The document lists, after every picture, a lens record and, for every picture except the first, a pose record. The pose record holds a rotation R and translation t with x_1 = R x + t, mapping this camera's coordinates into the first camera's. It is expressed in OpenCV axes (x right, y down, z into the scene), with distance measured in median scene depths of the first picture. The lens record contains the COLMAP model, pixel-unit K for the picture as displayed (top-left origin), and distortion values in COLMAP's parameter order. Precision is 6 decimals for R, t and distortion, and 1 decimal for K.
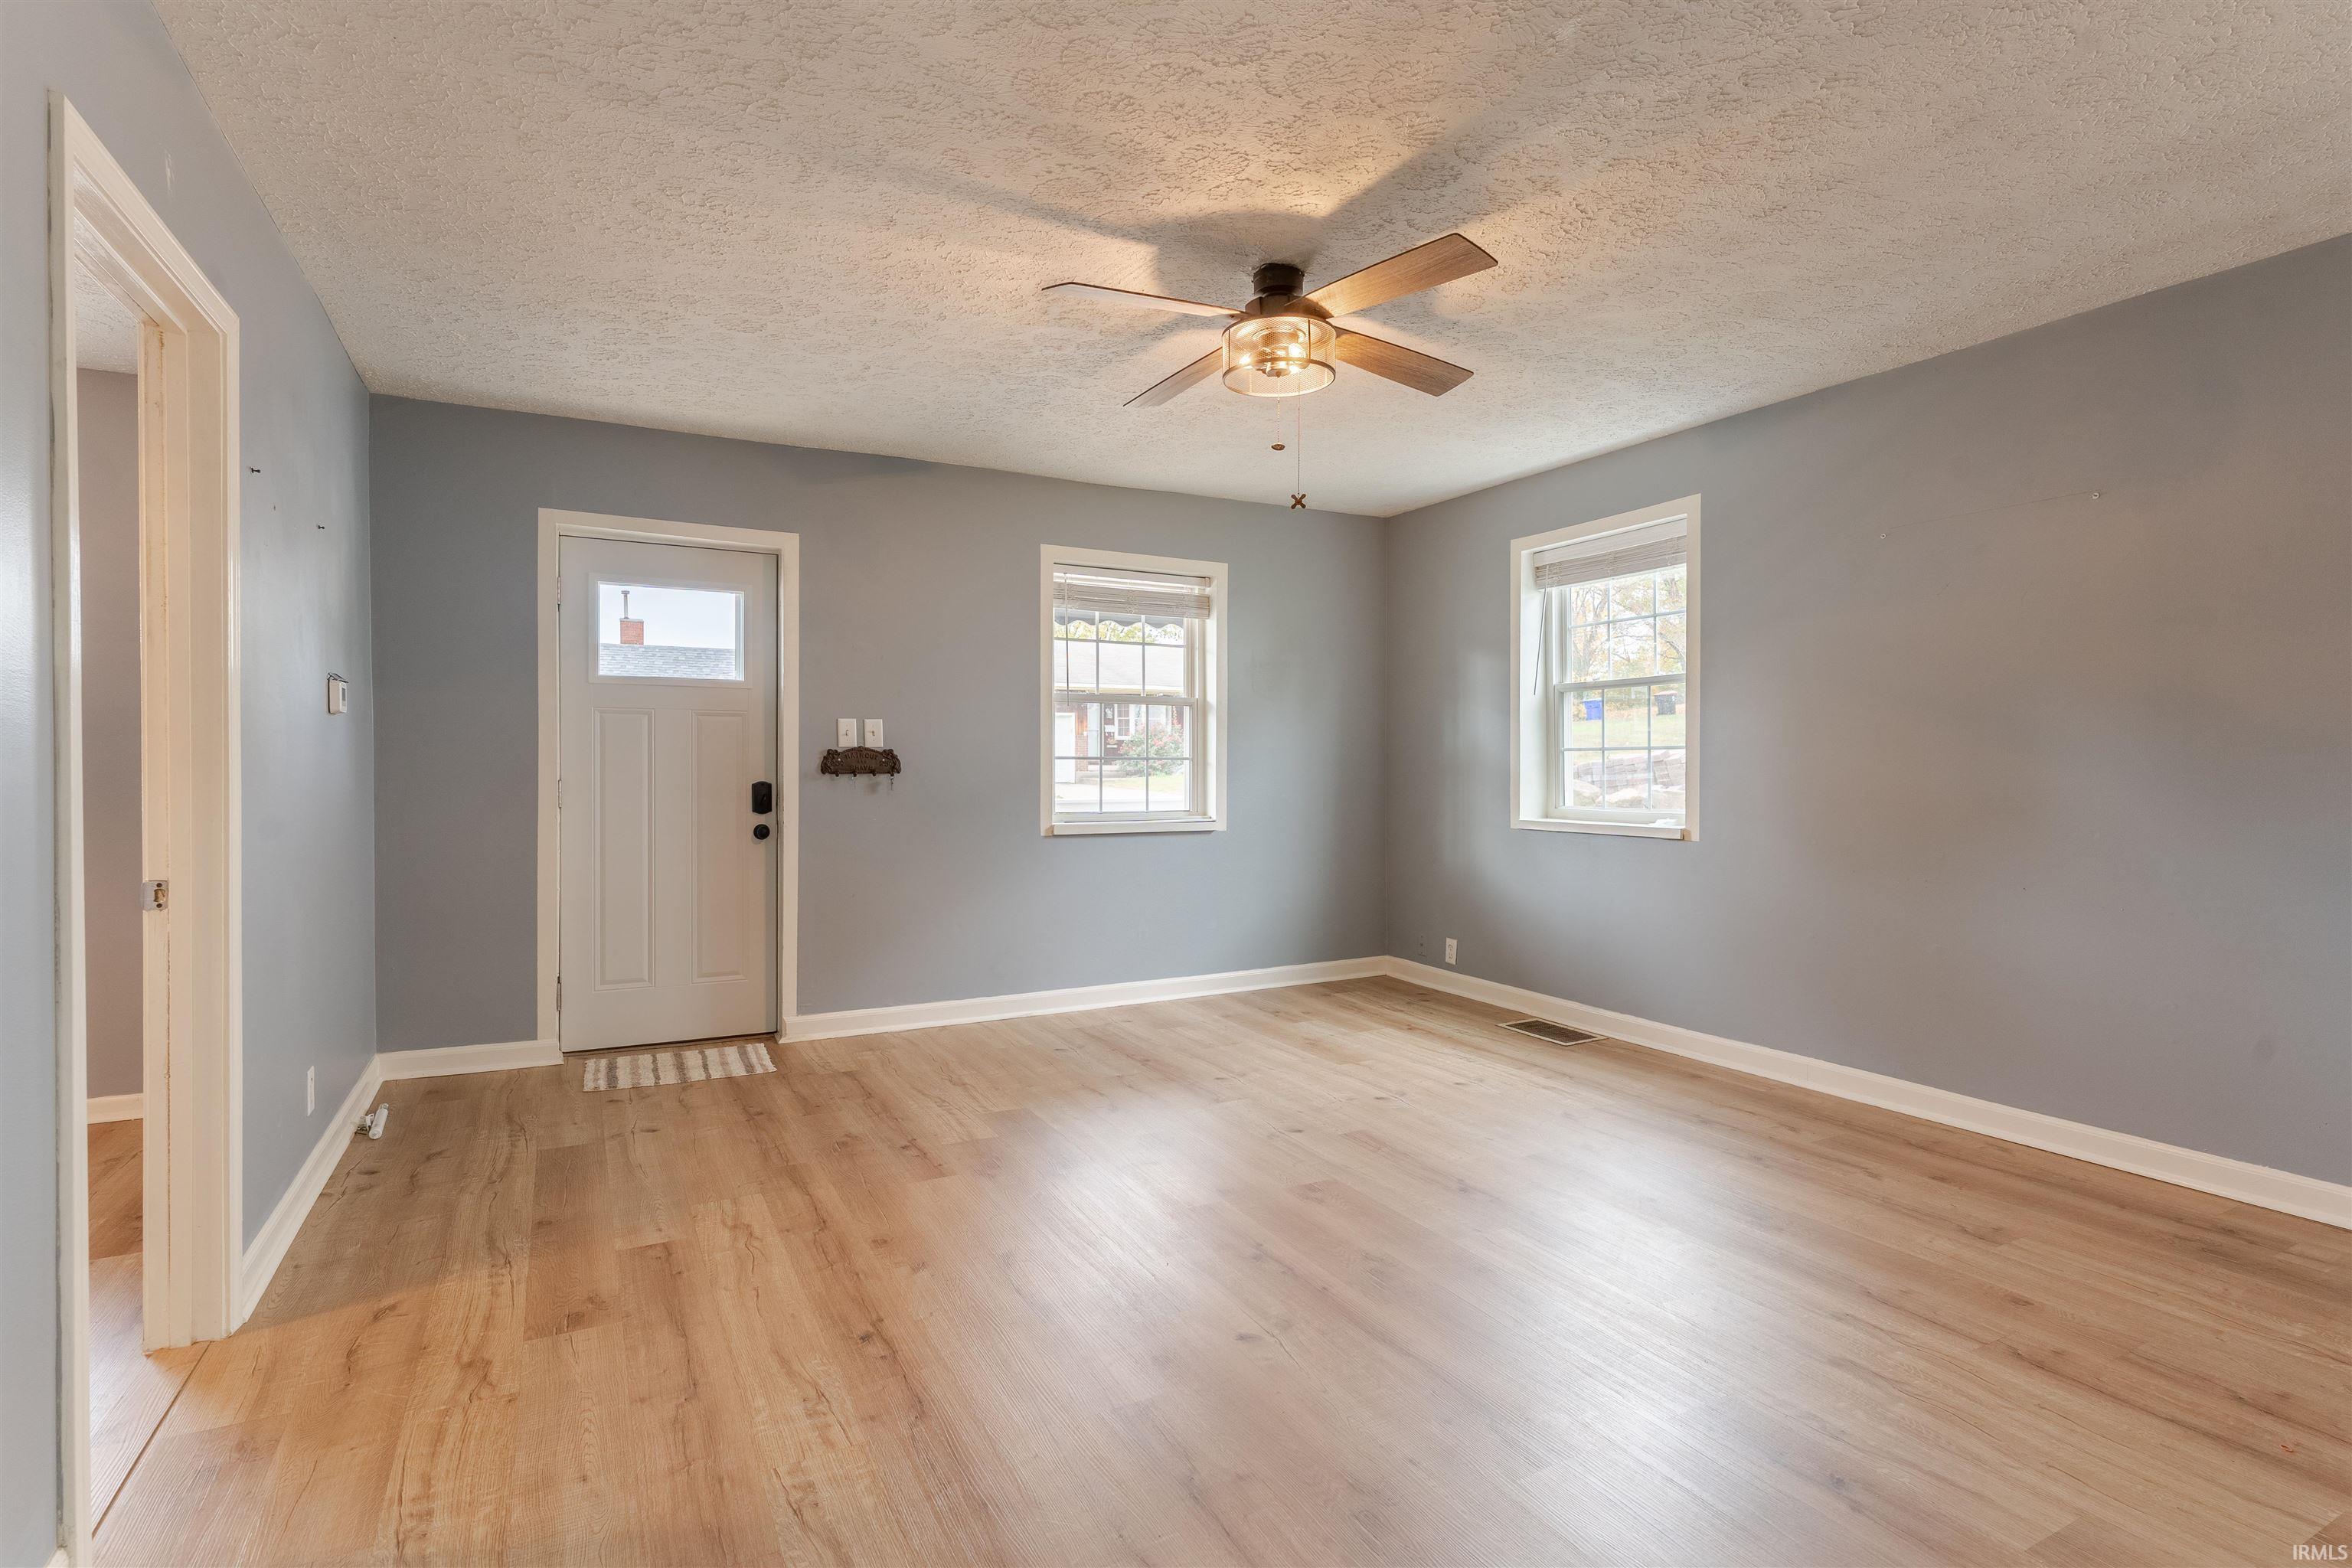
lens RADIAL K [[1161.8, 0, 1176.0], [0, 1161.8, 784.0], [0, 0, 1]] dist [0.000869, 0.000345]
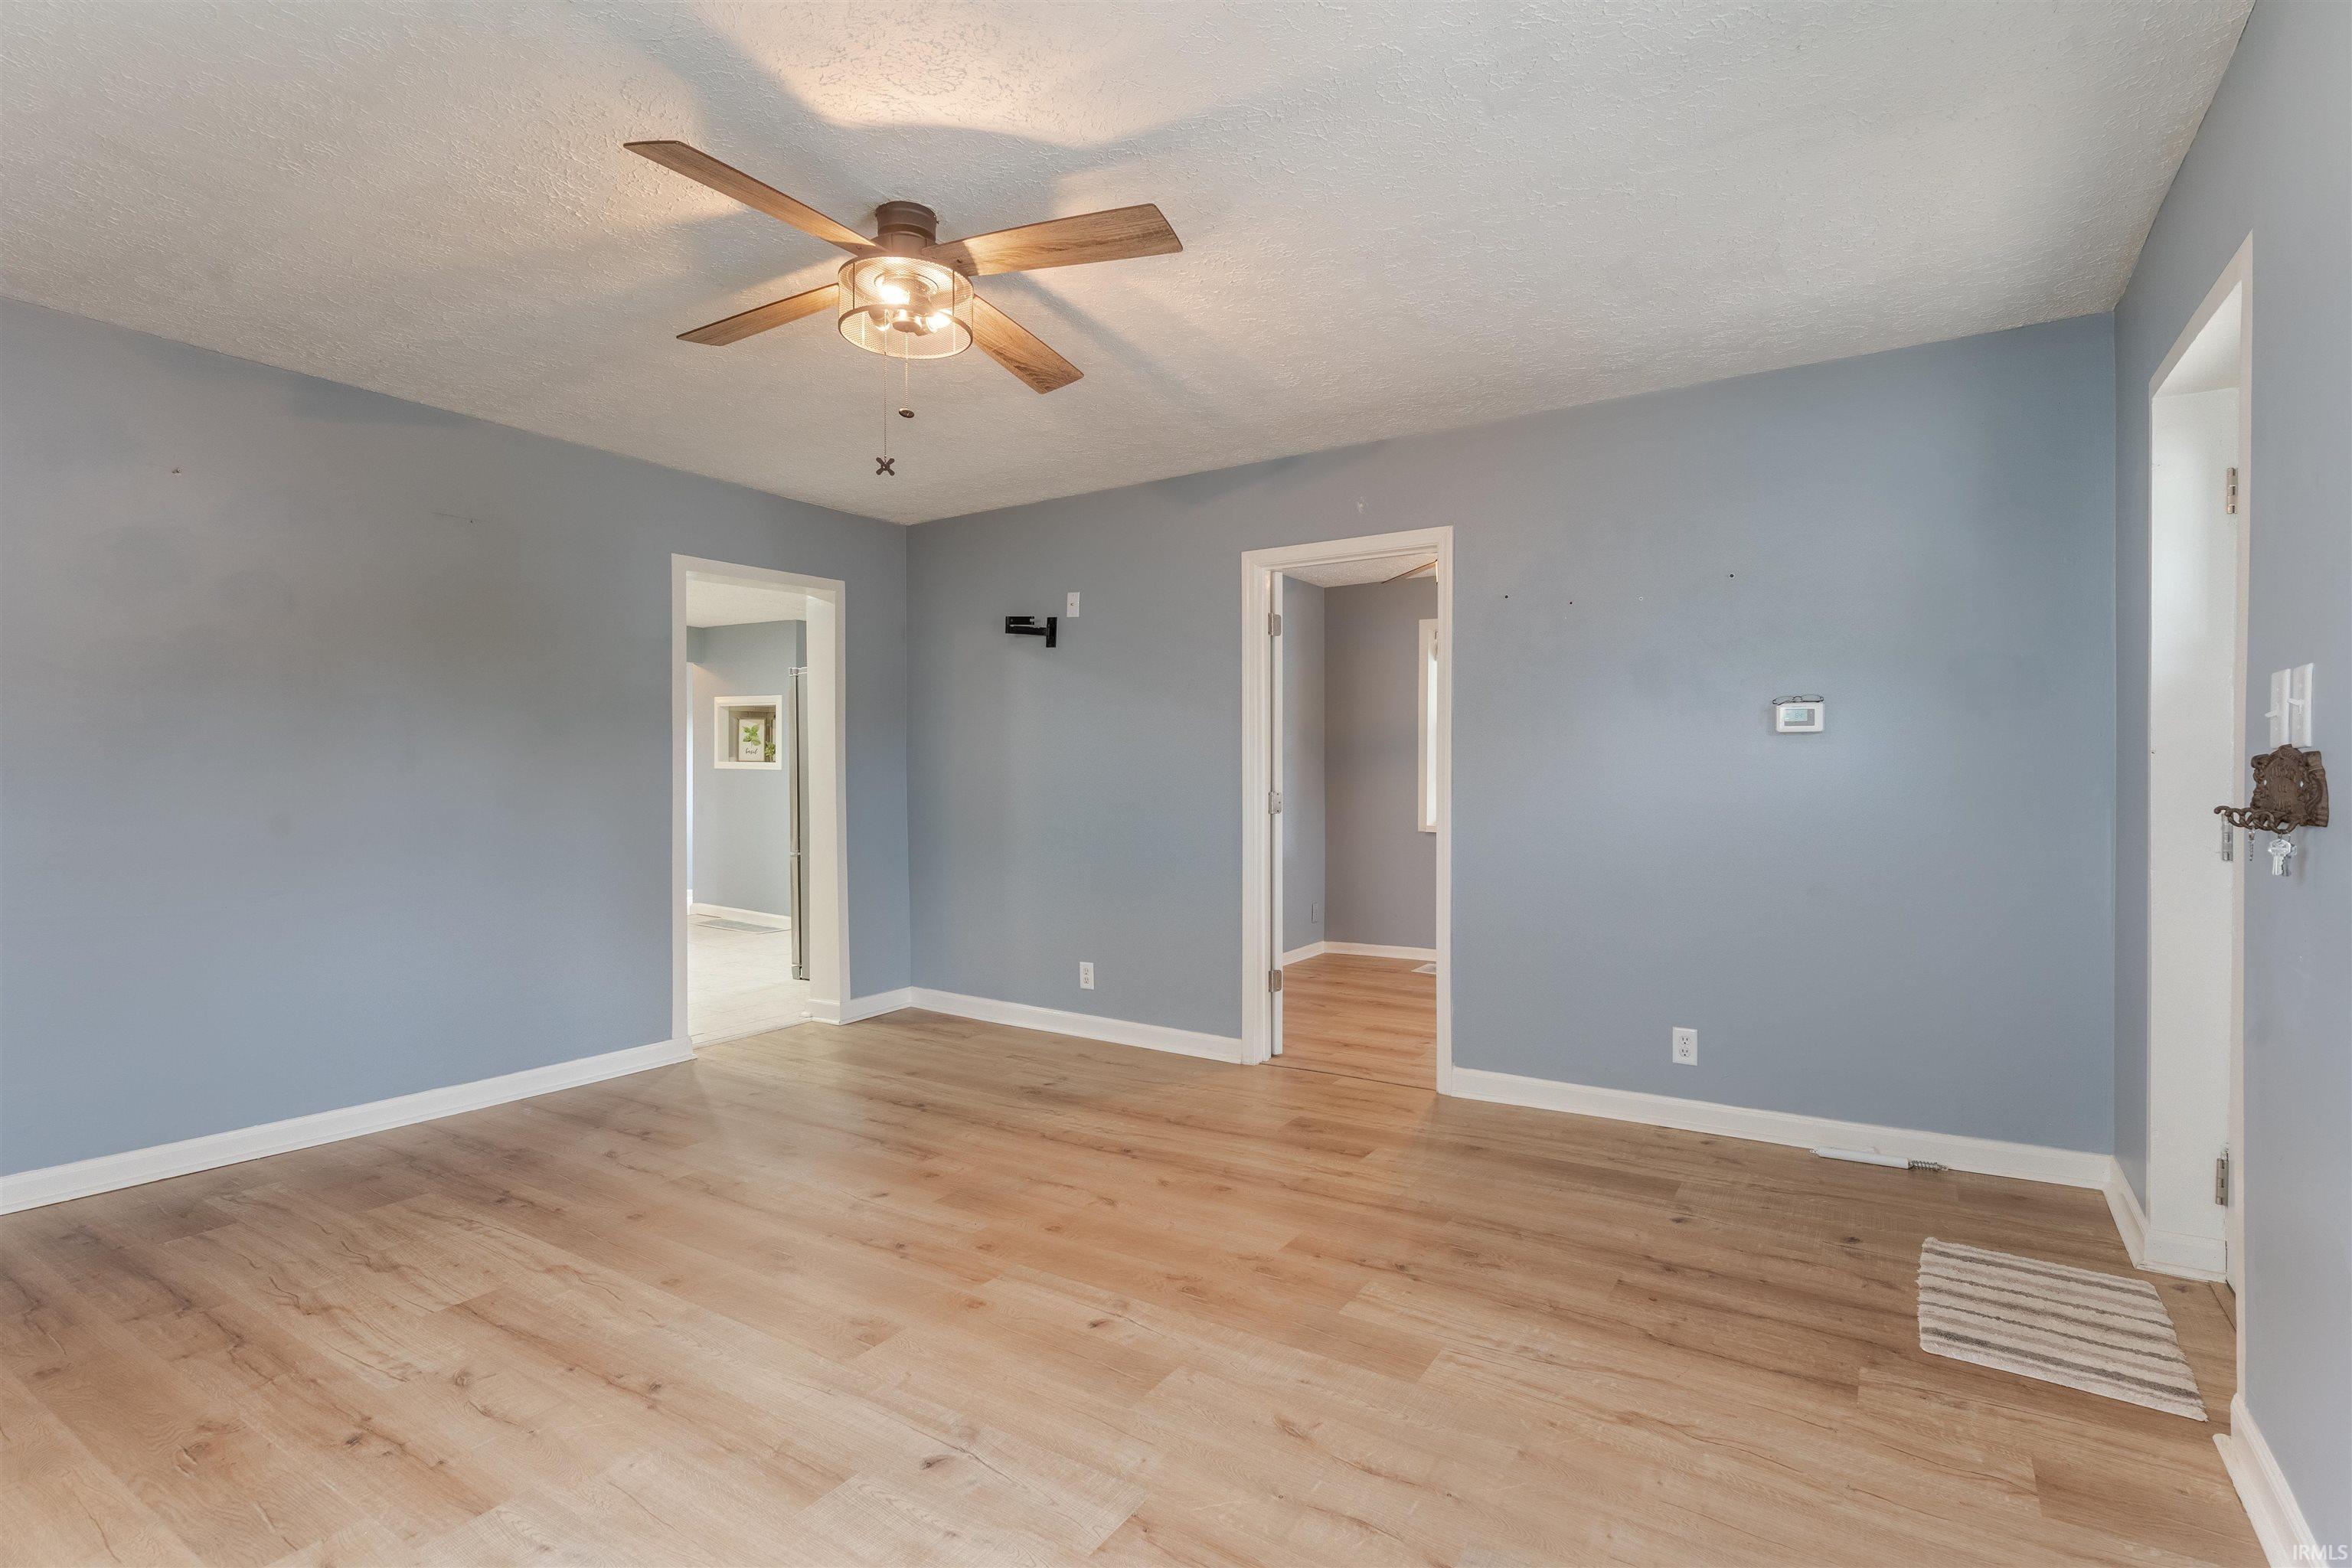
lens RADIAL K [[1108.7, 0, 1245.0], [0, 1108.7, 795.4], [0, 0, 1]] dist [0.001037, 0.001326]
pose [[-0.845019, 0.009158, -0.534658, 0.288173], [-0.013153, 0.999195, 0.037903, -0.048879], [0.534575, 0.039062, -0.844218, 1.681496]]
